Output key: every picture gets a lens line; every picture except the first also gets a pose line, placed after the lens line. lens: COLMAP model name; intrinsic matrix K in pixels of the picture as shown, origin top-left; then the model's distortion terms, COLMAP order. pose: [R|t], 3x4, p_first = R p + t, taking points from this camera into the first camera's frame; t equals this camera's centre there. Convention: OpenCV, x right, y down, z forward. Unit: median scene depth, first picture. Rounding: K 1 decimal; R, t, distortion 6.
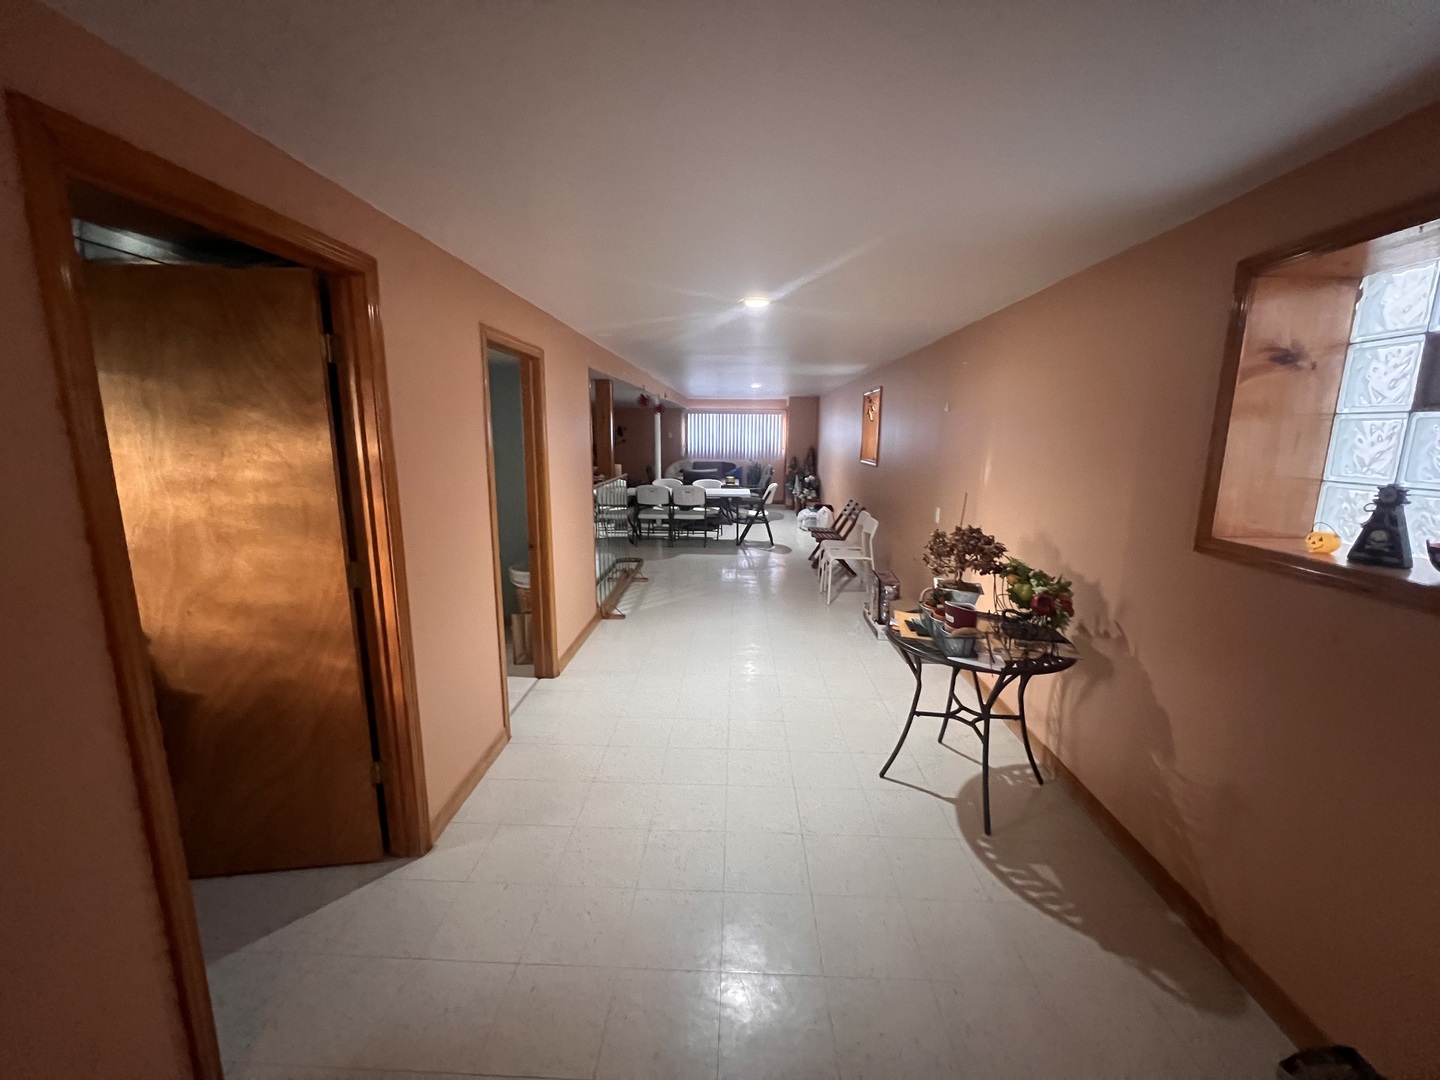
lens RADIAL K [[574.4, 0, 720.1], [0, 574.4, 538.4], [0, 0, 1]] dist [-0.008459, -0.000486]
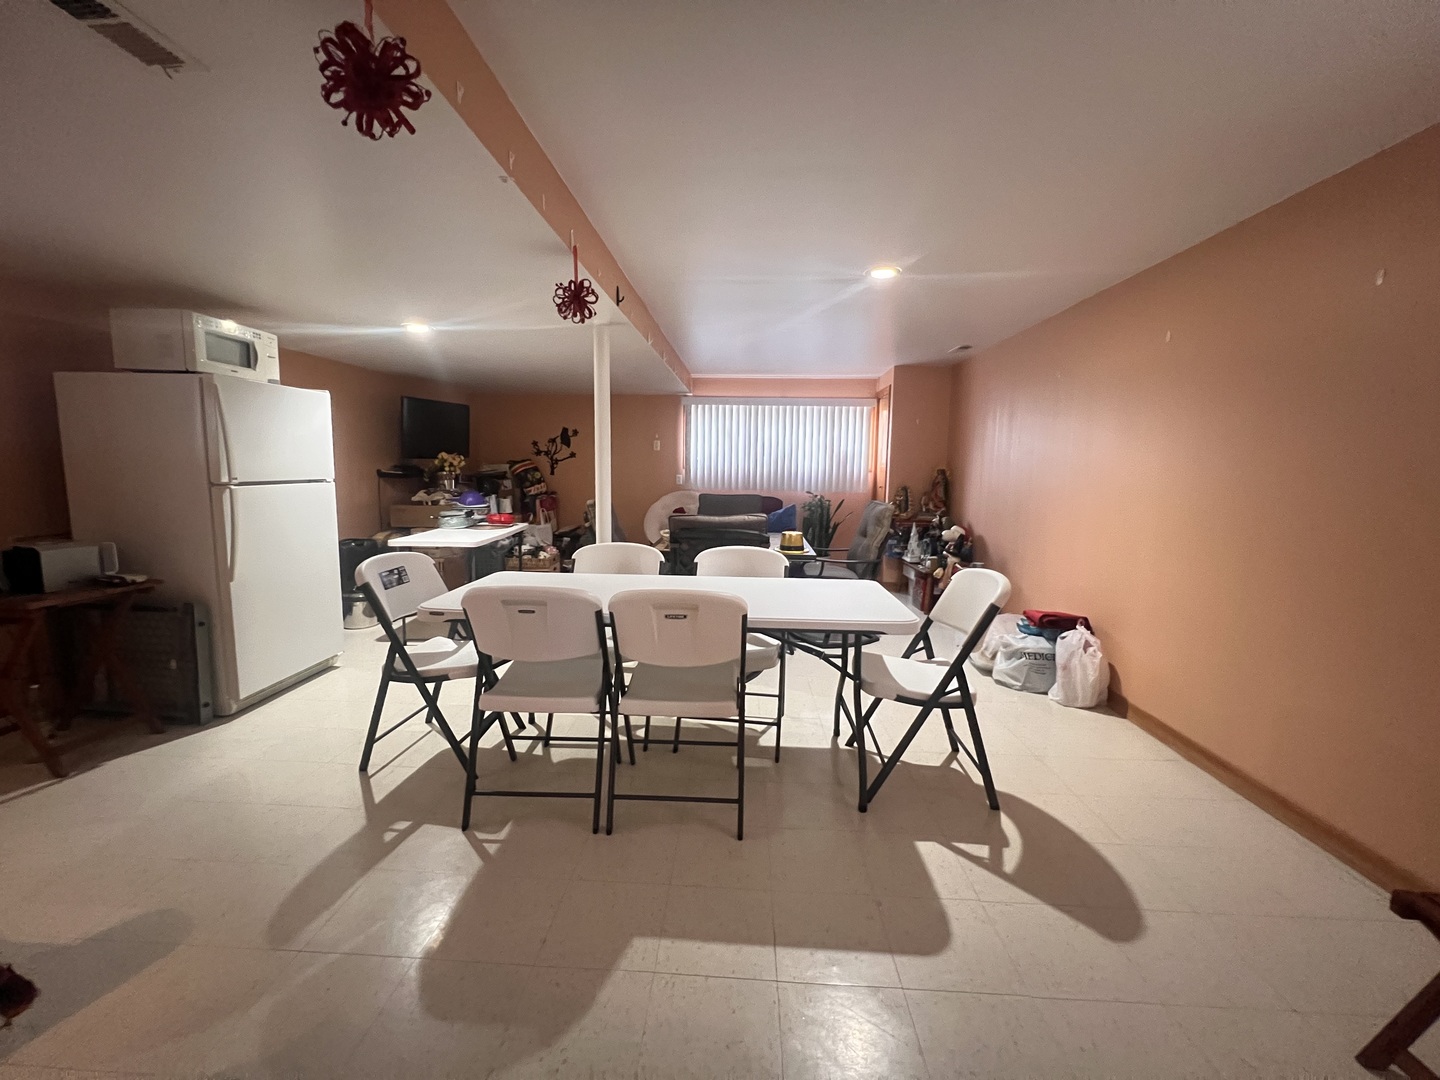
lens RADIAL K [[574.4, 0, 719.6], [0, 574.4, 537.0], [0, 0, 1]] dist [-0.008459, -0.000486]
pose [[0.999943, 0.009091, -0.005605, -0.025777], [-0.009404, 0.998231, -0.058701, -0.065138], [0.005061, 0.058751, 0.998260, 0.489530]]
